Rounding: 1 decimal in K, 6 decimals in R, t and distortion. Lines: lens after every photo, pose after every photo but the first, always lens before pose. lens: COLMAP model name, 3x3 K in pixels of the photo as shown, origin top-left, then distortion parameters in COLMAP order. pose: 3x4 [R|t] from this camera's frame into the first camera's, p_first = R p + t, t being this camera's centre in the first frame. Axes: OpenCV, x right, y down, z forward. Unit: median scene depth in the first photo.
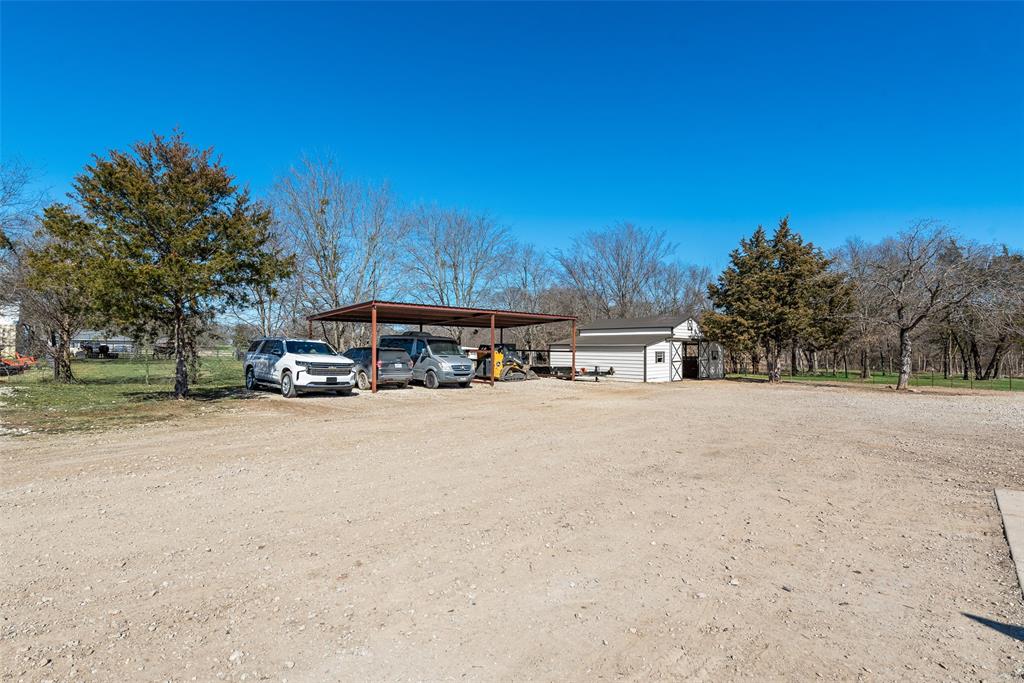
lens RADIAL K [[479.1, 0, 511.2], [0, 479.1, 339.5], [0, 0, 1]] dist [0.000882, 0.000030]
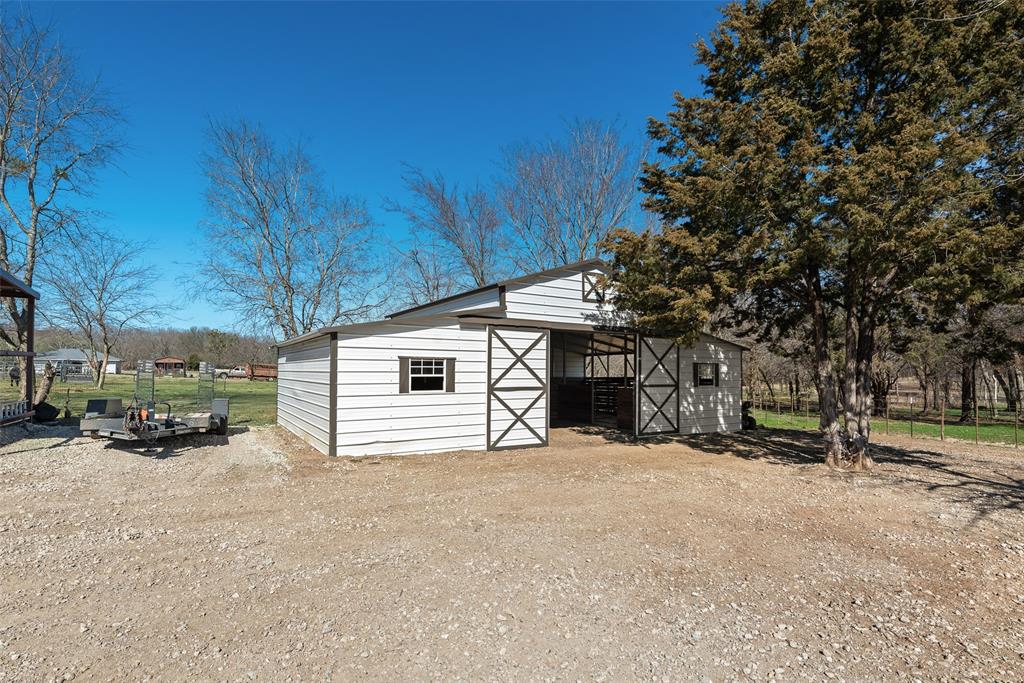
lens RADIAL K [[491.0, 0, 512.0], [0, 491.0, 349.2], [0, 0, 1]] dist [-0.012325, -0.000211]
pose [[0.969804, -0.007430, -0.243771, 0.427402], [0.000448, 0.999588, -0.028683, 0.028169], [0.243884, 0.027707, 0.969409, 0.668777]]
